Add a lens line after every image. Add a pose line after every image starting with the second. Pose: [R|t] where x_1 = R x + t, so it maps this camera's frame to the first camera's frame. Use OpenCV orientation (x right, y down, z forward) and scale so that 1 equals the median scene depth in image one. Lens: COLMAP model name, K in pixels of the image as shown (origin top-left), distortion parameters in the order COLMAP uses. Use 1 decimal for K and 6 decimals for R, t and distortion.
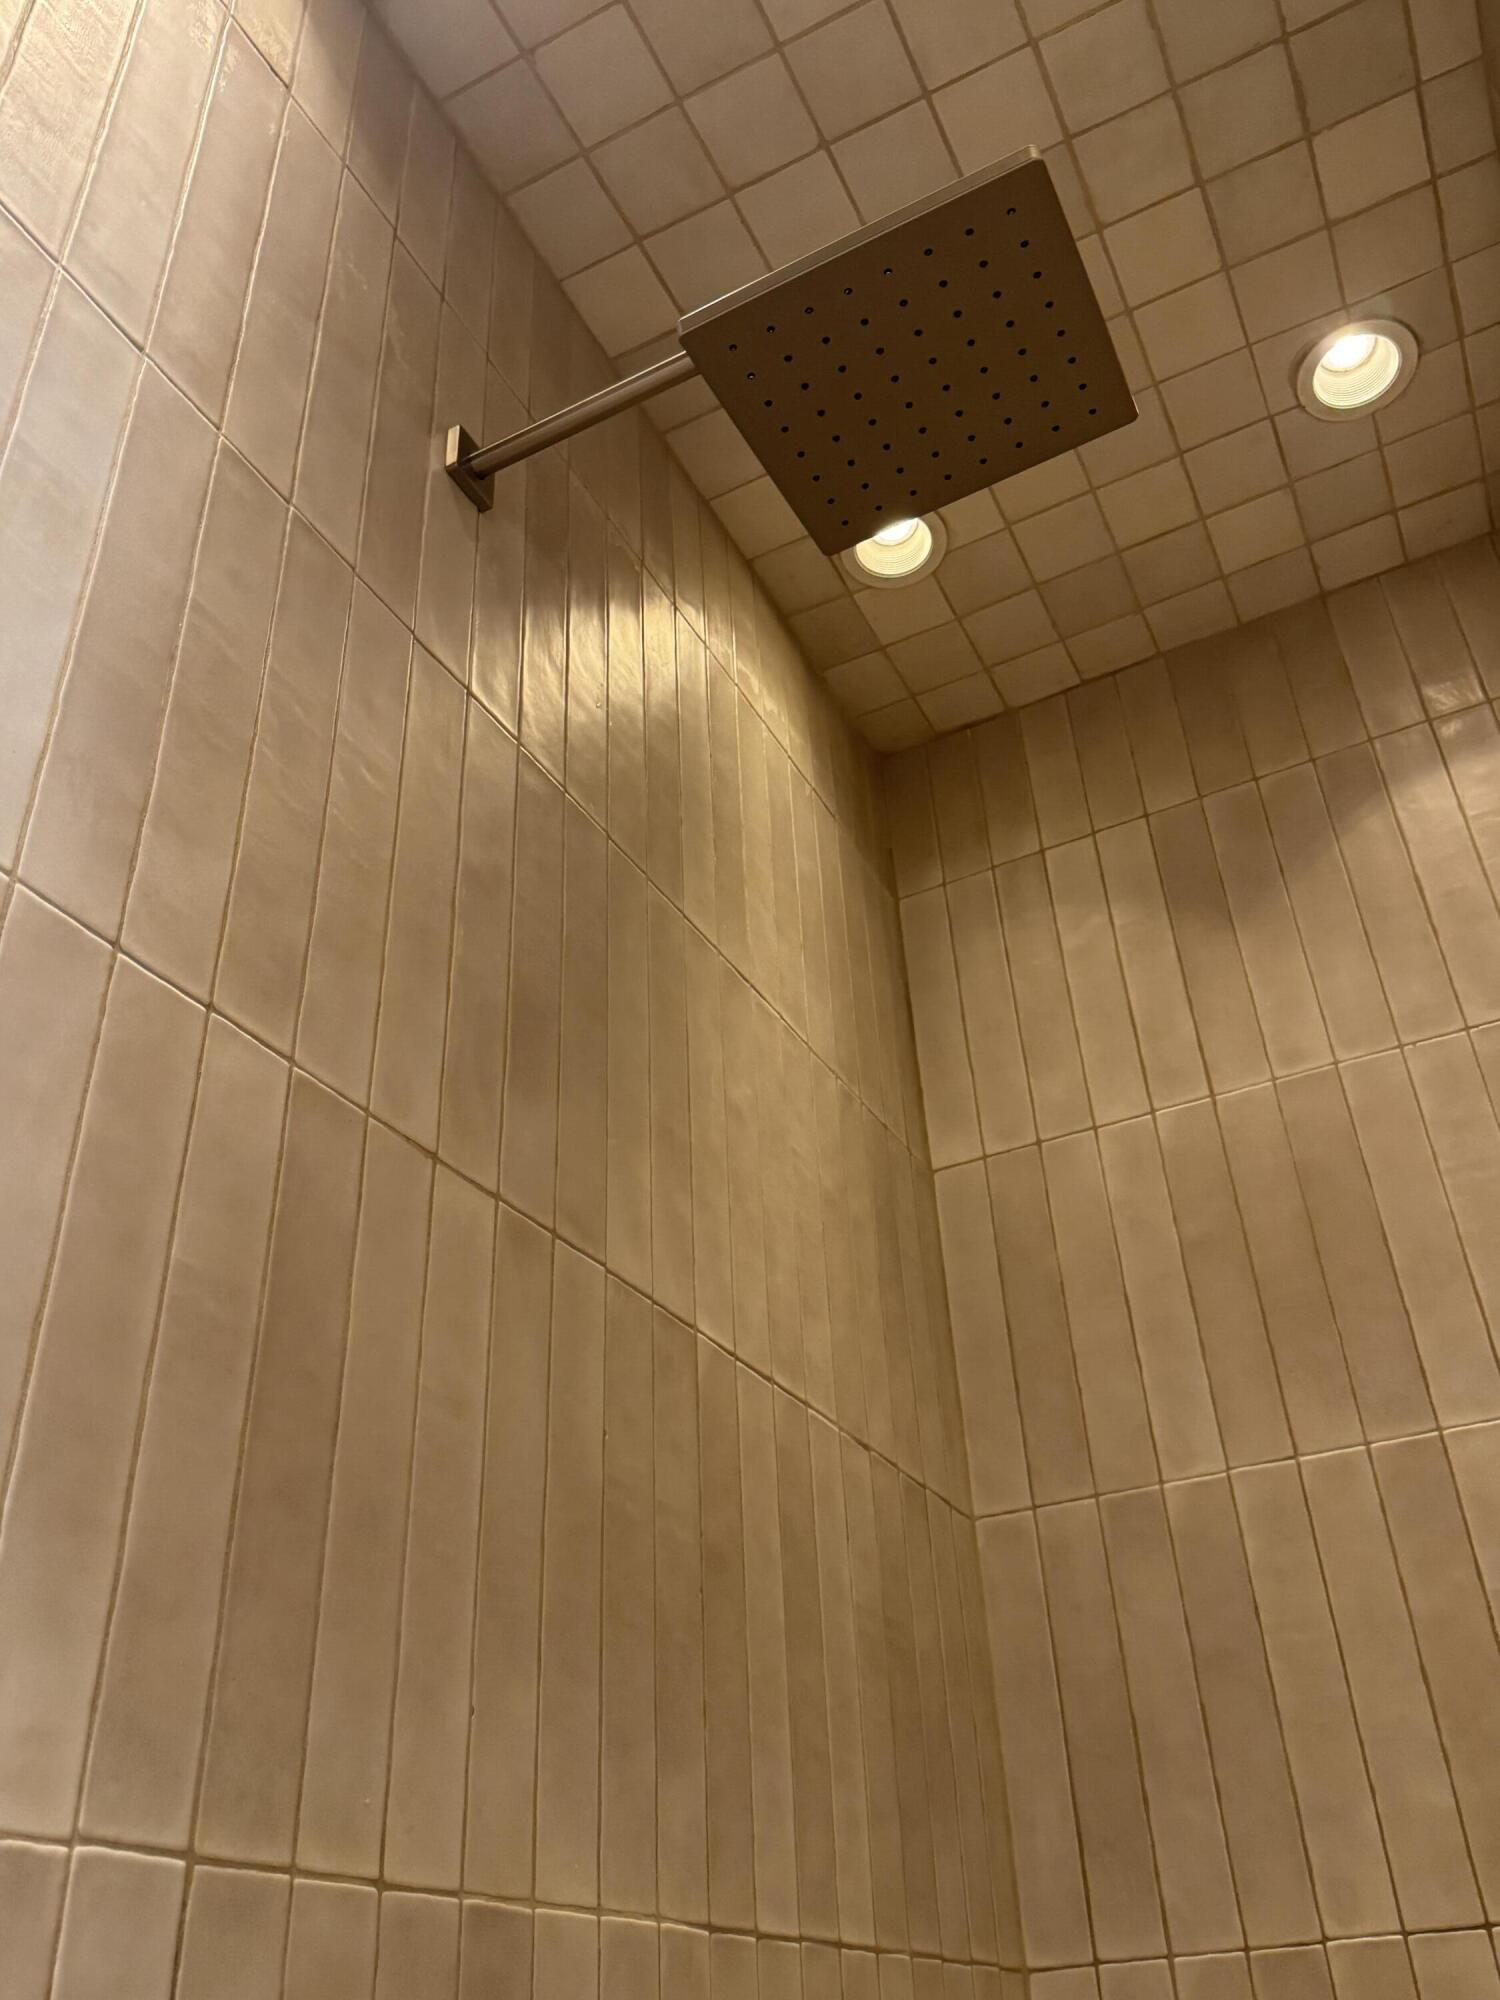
lens RADIAL K [[1654.9, 0, 751.7], [0, 1654.9, 1000.8], [0, 0, 1]] dist [-0.009703, -0.005260]
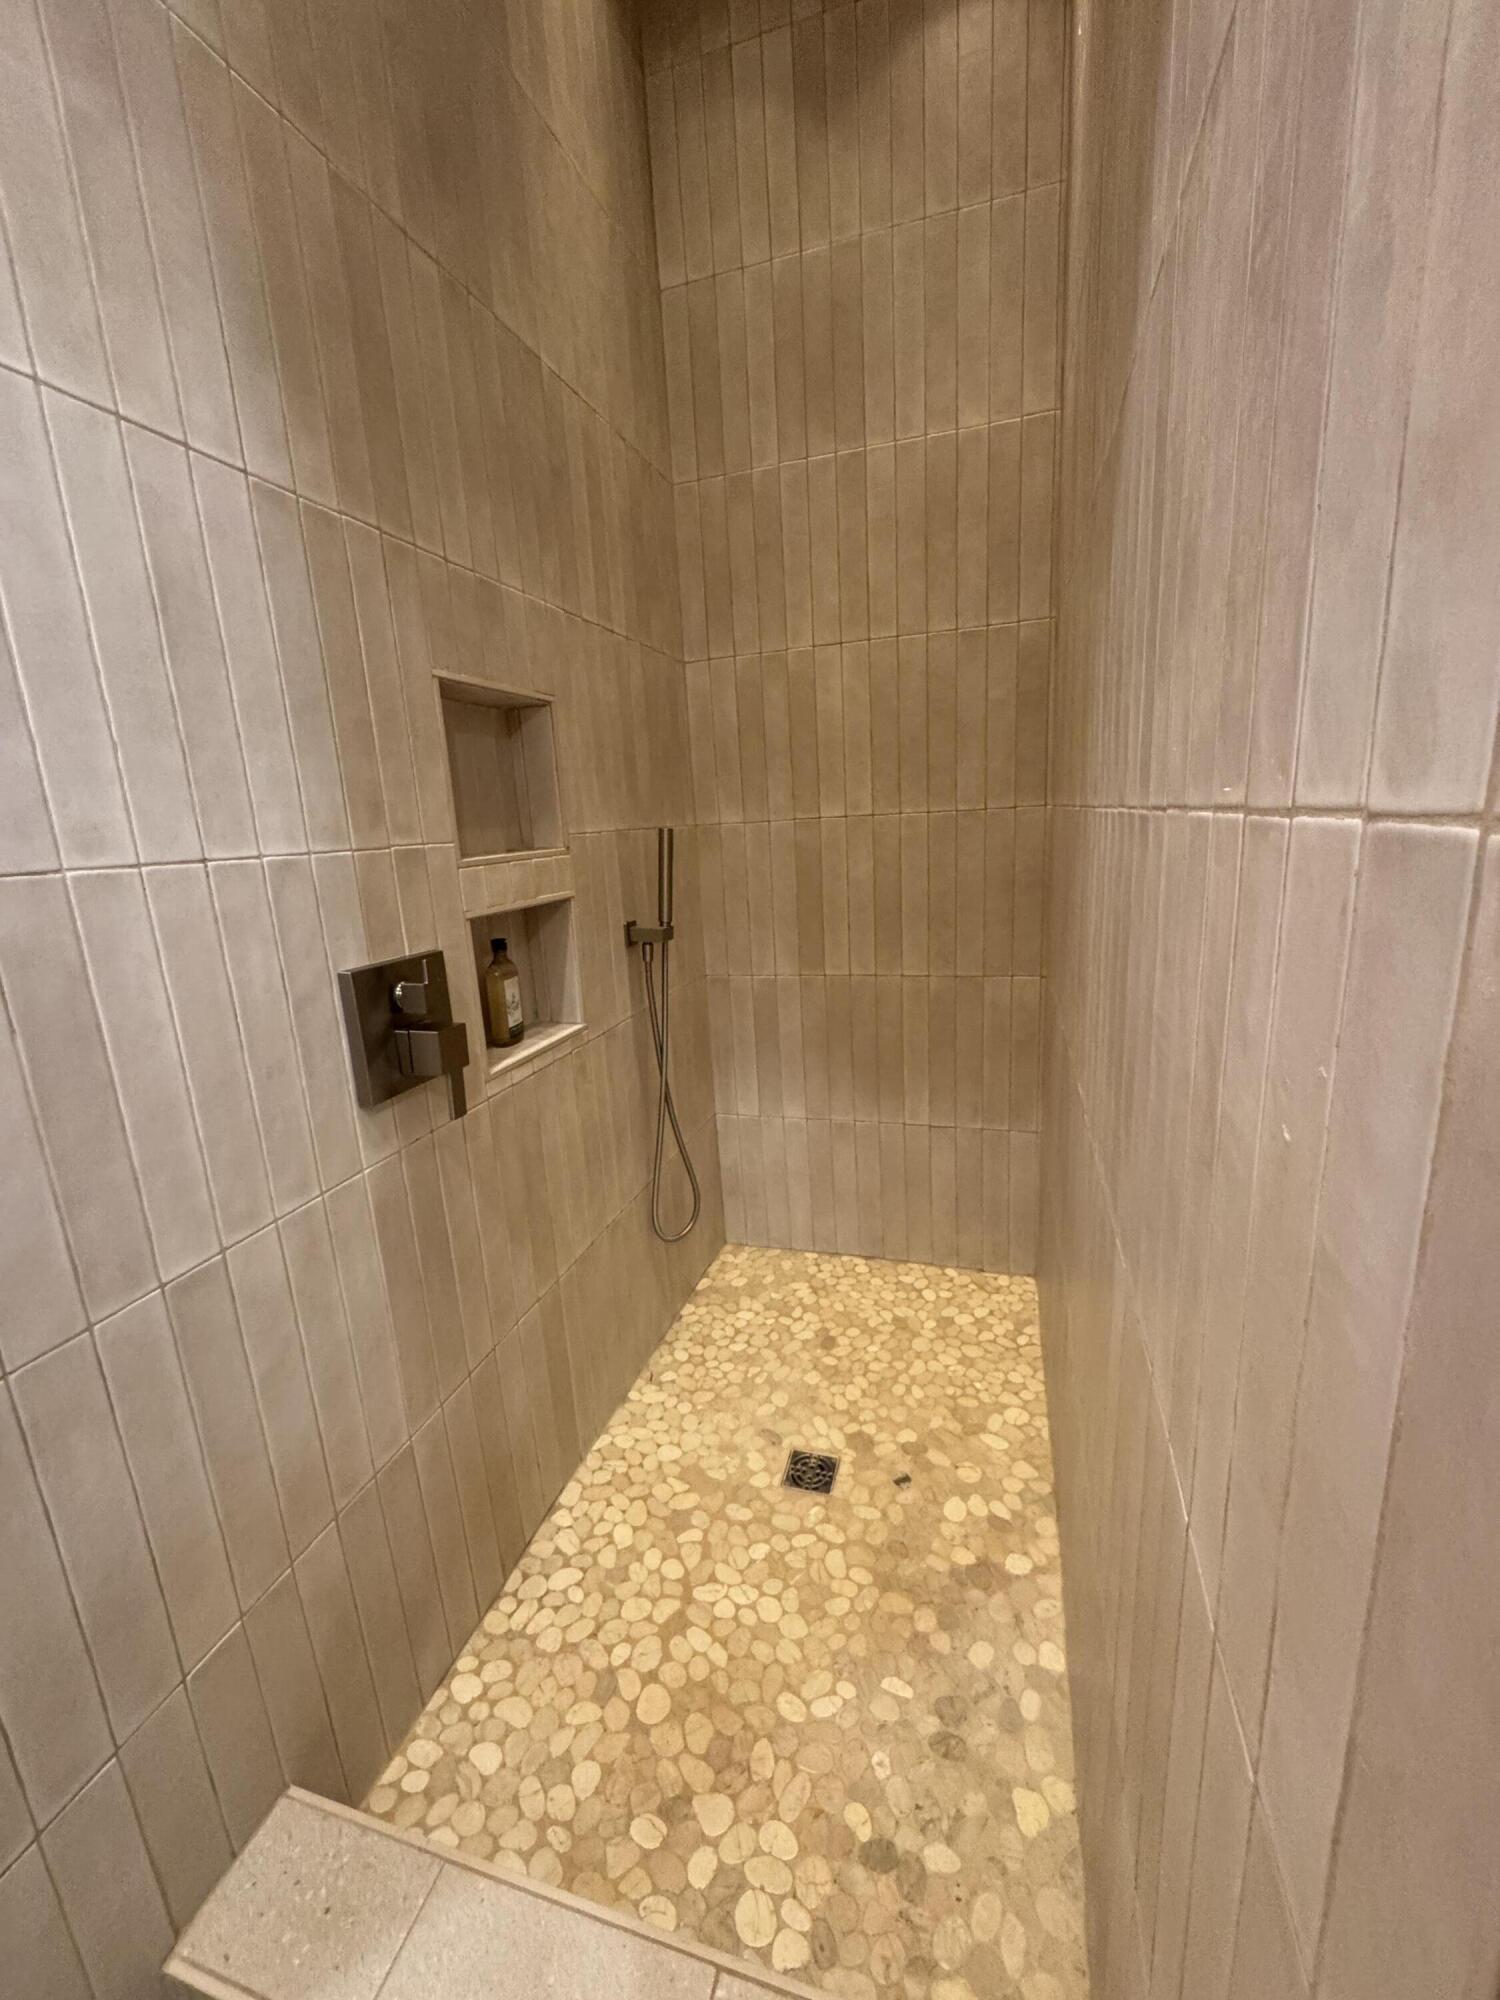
lens RADIAL K [[803.5, 0, 754.0], [0, 803.5, 992.3], [0, 0, 1]] dist [-0.000067, 0.000294]
pose [[0.983208, -0.049647, 0.175606, 0.014041], [-0.090540, 0.702781, 0.705621, 0.007950], [-0.158444, -0.709672, 0.686485, -0.333721]]
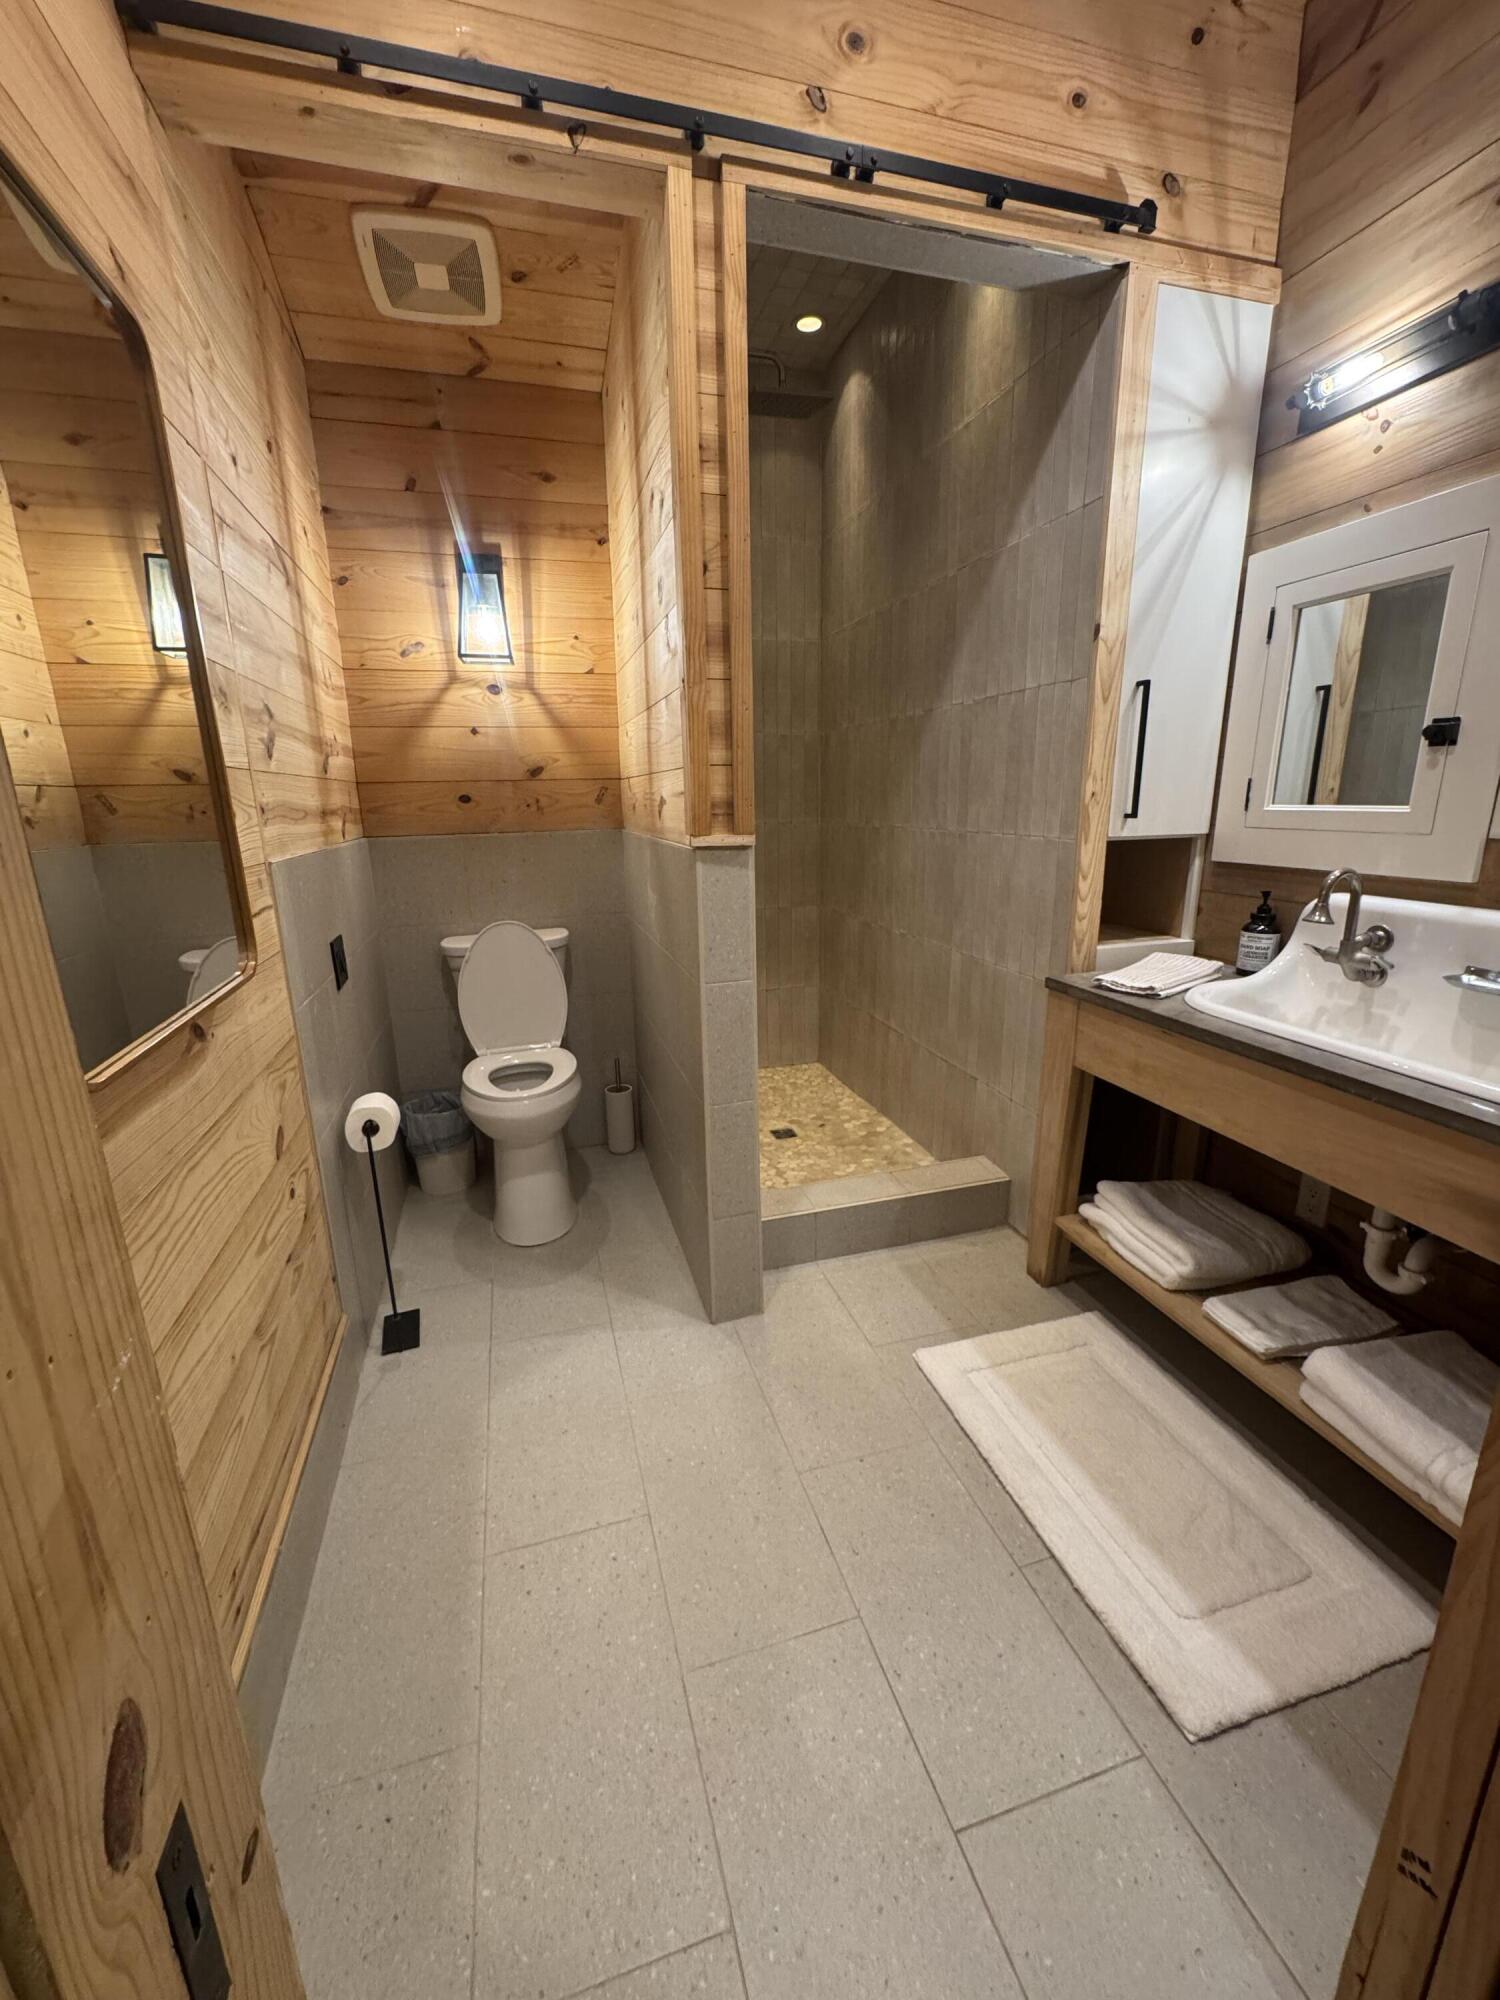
lens RADIAL K [[803.5, 0, 749.4], [0, 803.5, 997.2], [0, 0, 1]] dist [-0.000067, 0.000294]
pose [[0.721290, -0.142035, 0.677913, -1.255651], [-0.392535, 0.722570, 0.569042, -0.319323], [-0.570663, -0.676549, 0.465429, -0.786082]]
